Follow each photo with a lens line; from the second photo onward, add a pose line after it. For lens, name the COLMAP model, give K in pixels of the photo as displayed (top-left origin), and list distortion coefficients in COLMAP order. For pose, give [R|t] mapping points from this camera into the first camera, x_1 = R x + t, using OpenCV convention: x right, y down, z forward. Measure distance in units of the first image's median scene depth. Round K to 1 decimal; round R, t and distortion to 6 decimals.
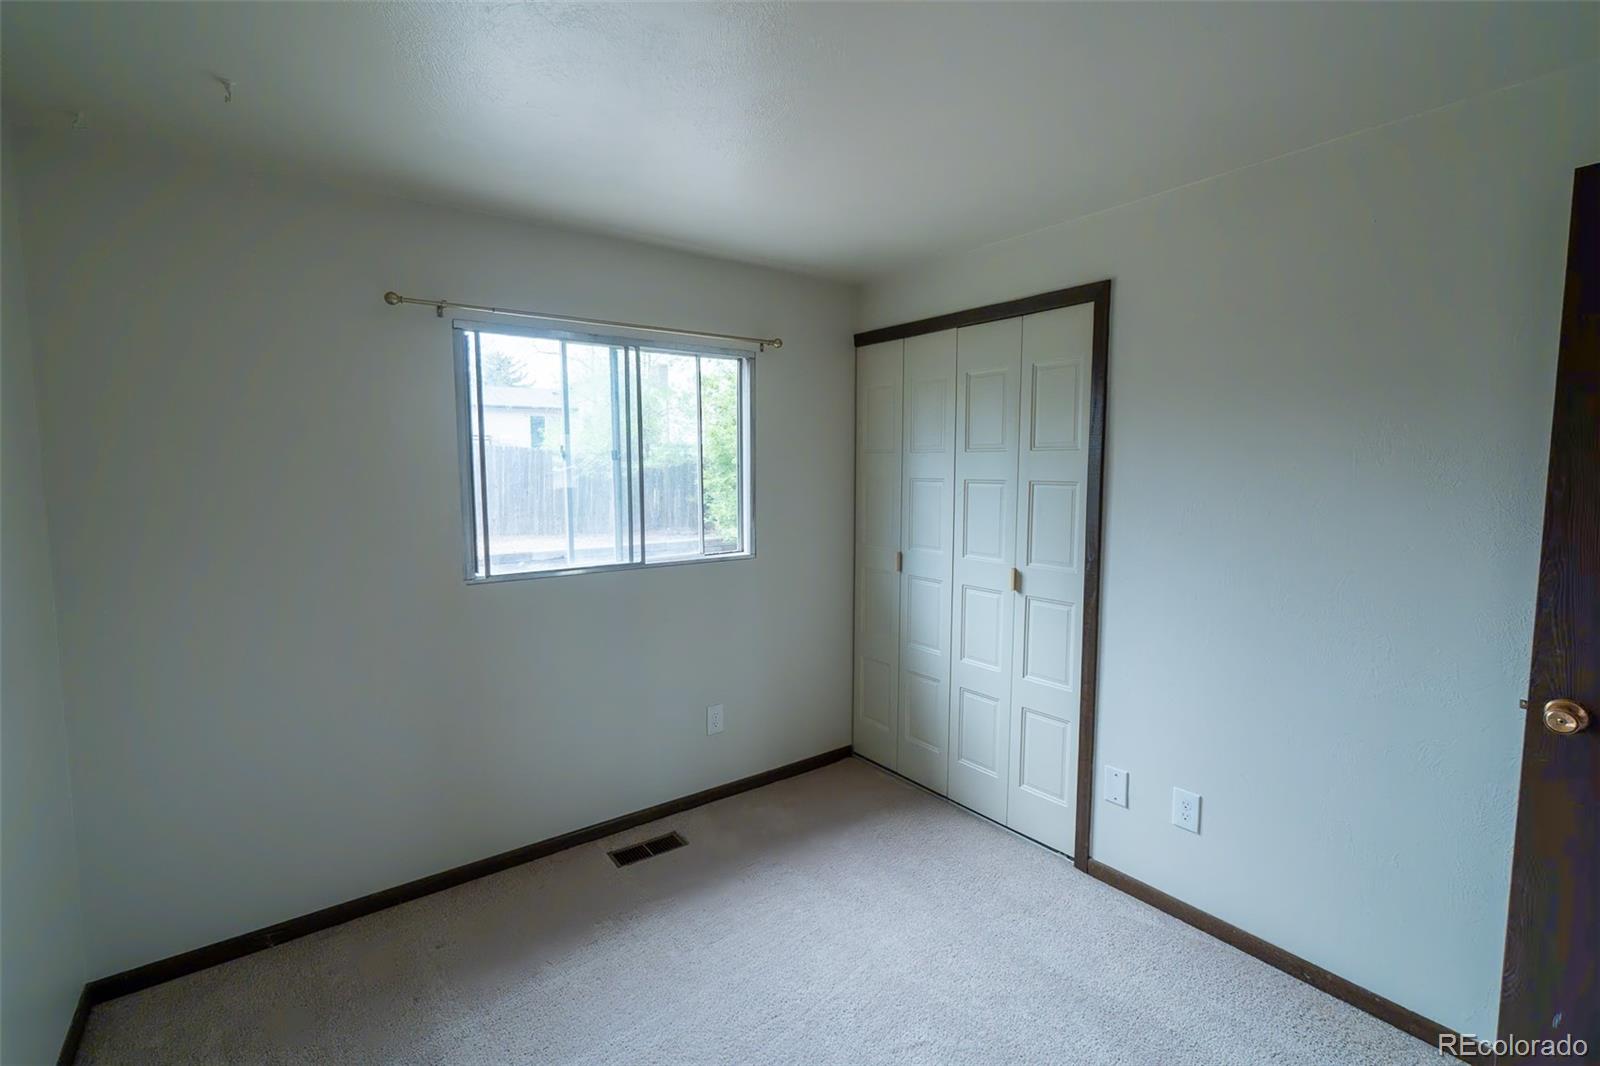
lens RADIAL K [[692.8, 0, 805.5], [0, 692.8, 523.3], [0, 0, 1]] dist [-0.014260, -0.000330]
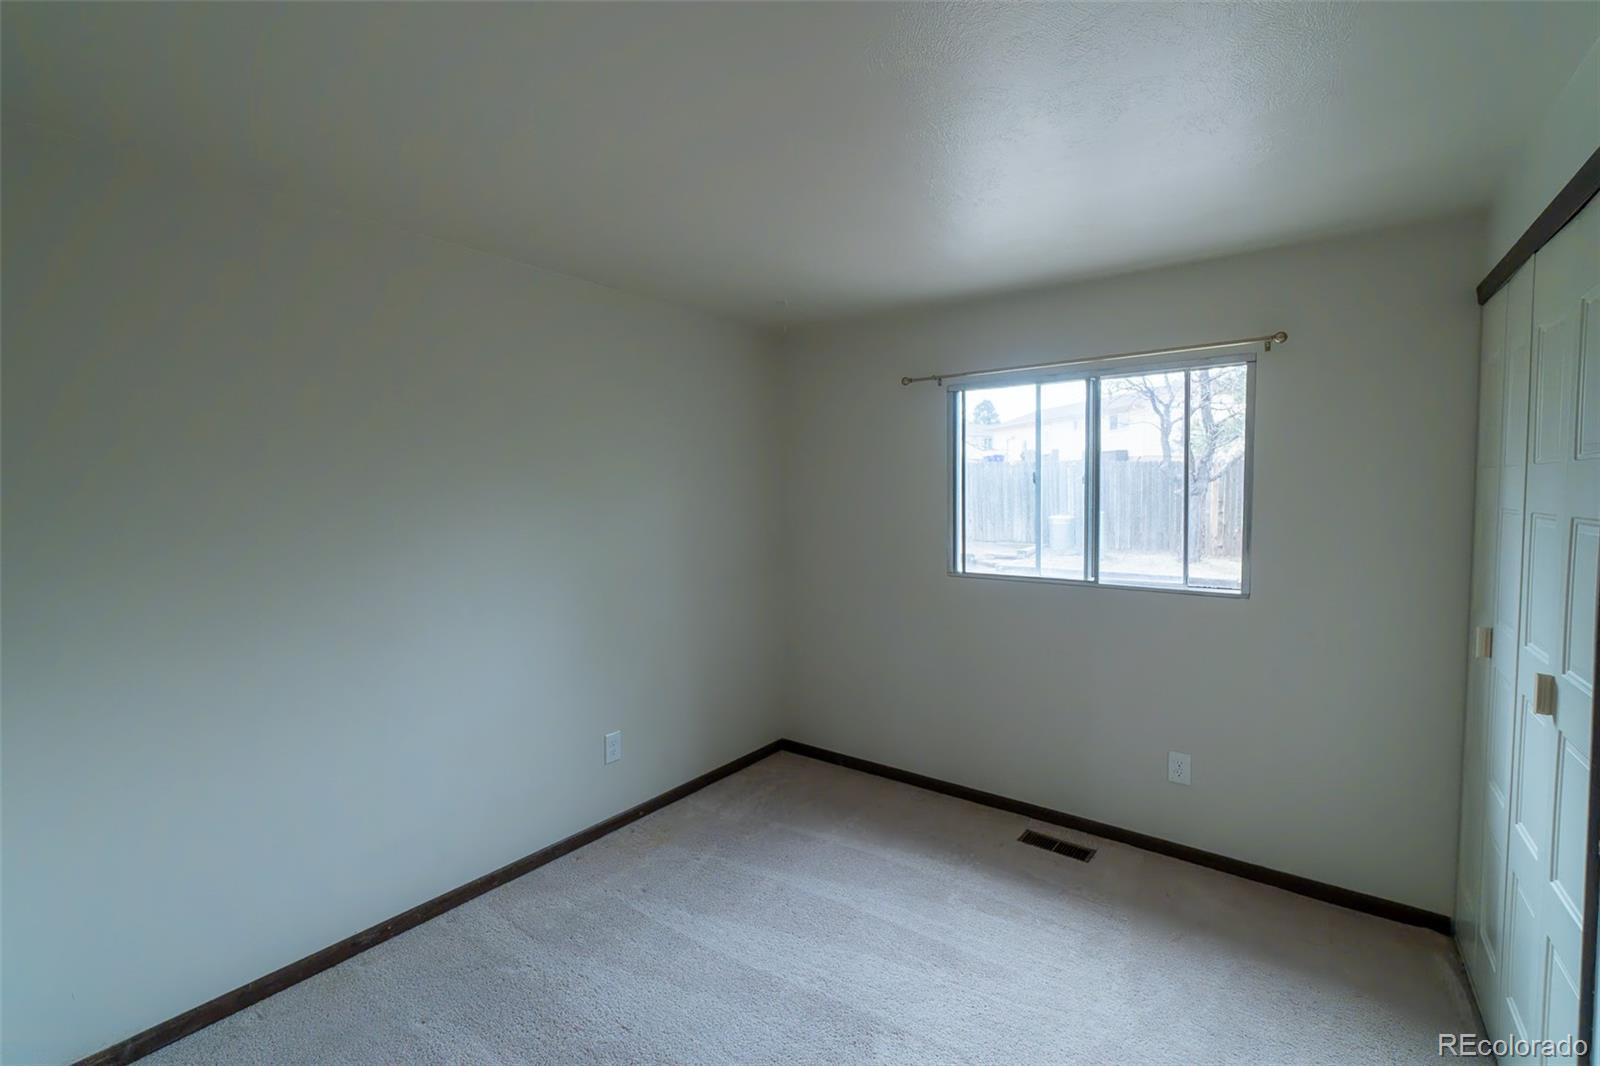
lens RADIAL K [[692.8, 0, 805.5], [0, 692.8, 523.3], [0, 0, 1]] dist [-0.014260, -0.000330]
pose [[0.283443, 0.041900, -0.958073, 0.651821], [-0.078089, 0.996736, 0.020489, -0.017846], [0.955805, 0.069008, 0.285789, 0.281844]]
